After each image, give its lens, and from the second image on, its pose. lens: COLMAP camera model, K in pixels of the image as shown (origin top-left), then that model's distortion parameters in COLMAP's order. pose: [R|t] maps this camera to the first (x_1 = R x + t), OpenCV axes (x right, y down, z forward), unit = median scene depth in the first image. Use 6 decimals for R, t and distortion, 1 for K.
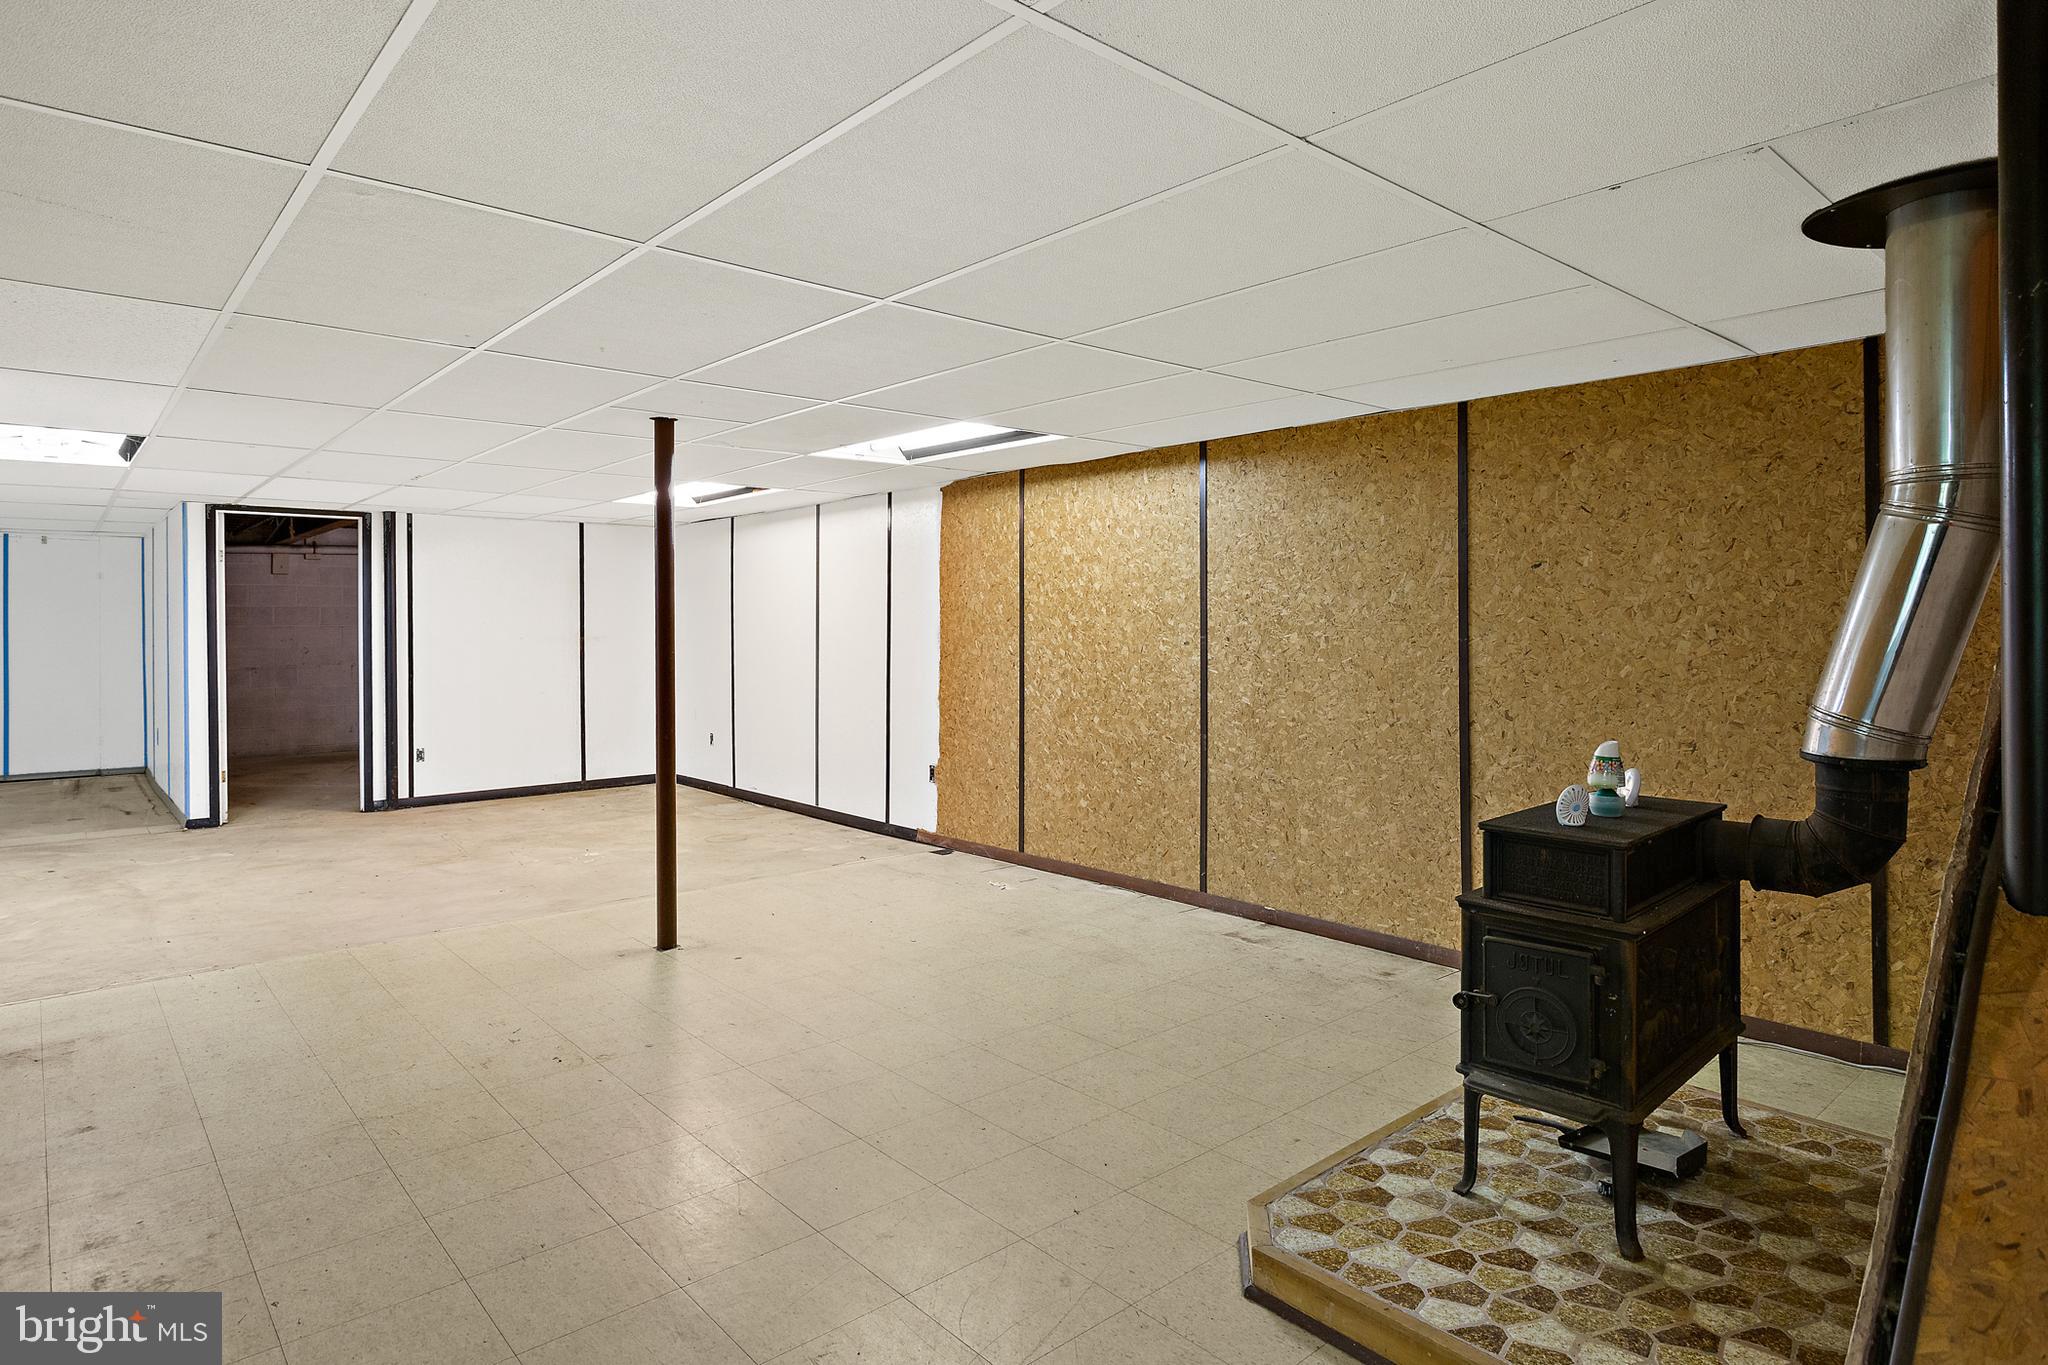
lens RADIAL K [[1146.6, 0, 1024.4], [0, 1146.6, 657.5], [0, 0, 1]] dist [-0.050945, 0.027396]
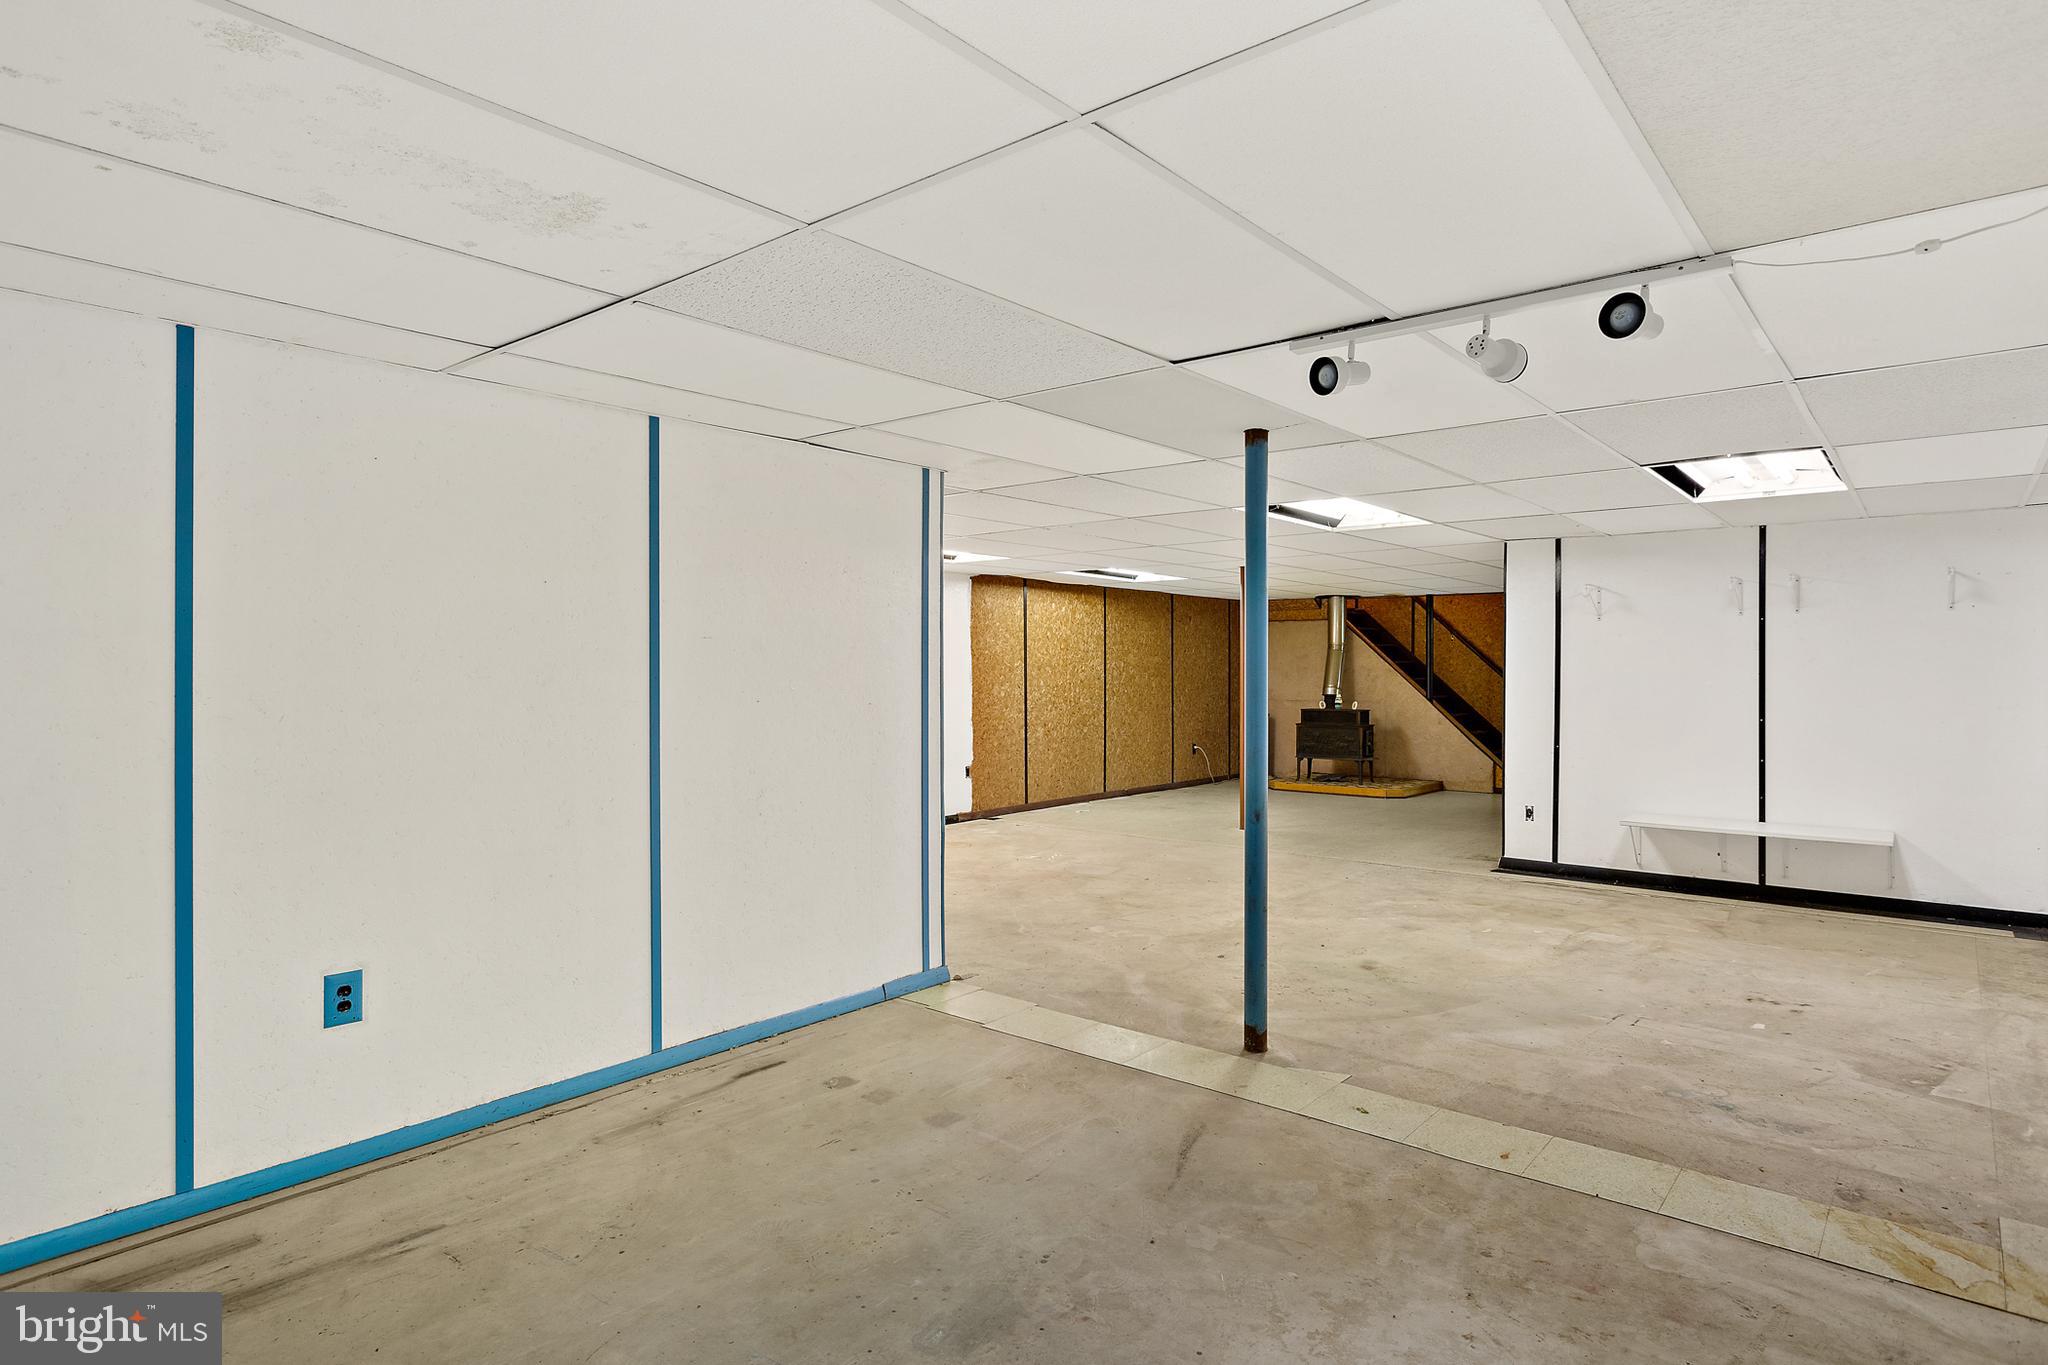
lens RADIAL K [[1133.6, 0, 1021.3], [0, 1133.6, 679.8], [0, 0, 1]] dist [-0.003942, 0.001978]
pose [[-0.162749, -0.007100, 0.986642, -2.457204], [0.026311, 0.999587, 0.011533, -0.049119], [-0.986317, 0.027837, -0.162495, 1.889019]]
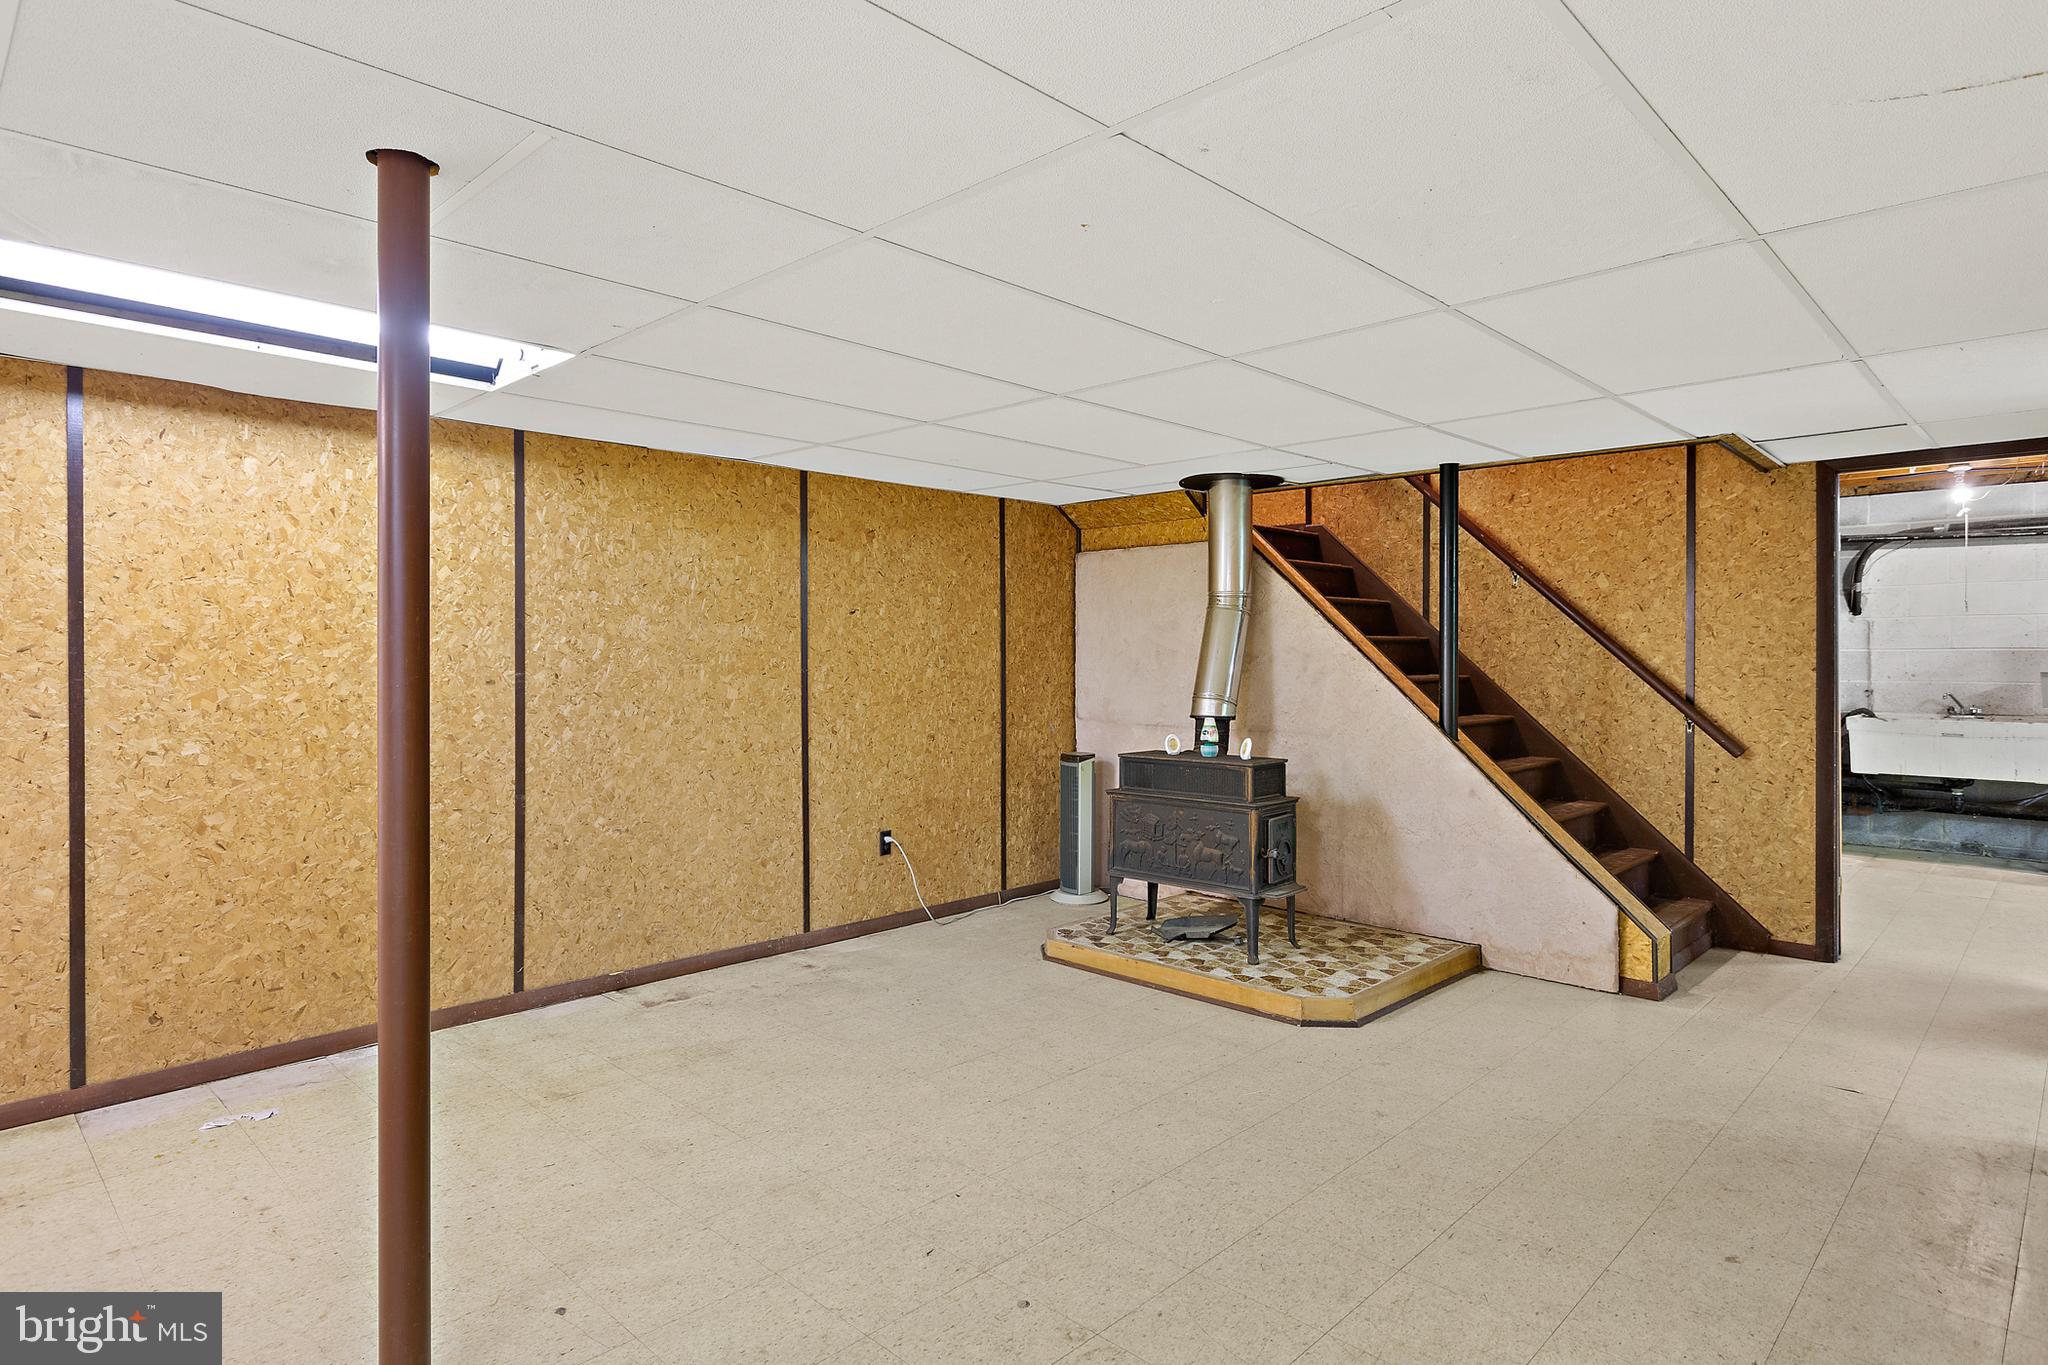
lens RADIAL K [[1133.6, 0, 1021.3], [0, 1133.6, 679.8], [0, 0, 1]] dist [-0.003942, 0.001978]
pose [[-0.090153, -0.018056, 0.995764, -0.830377], [0.028278, 0.999386, 0.020682, -0.024539], [-0.995526, 0.030023, -0.089587, 0.897829]]
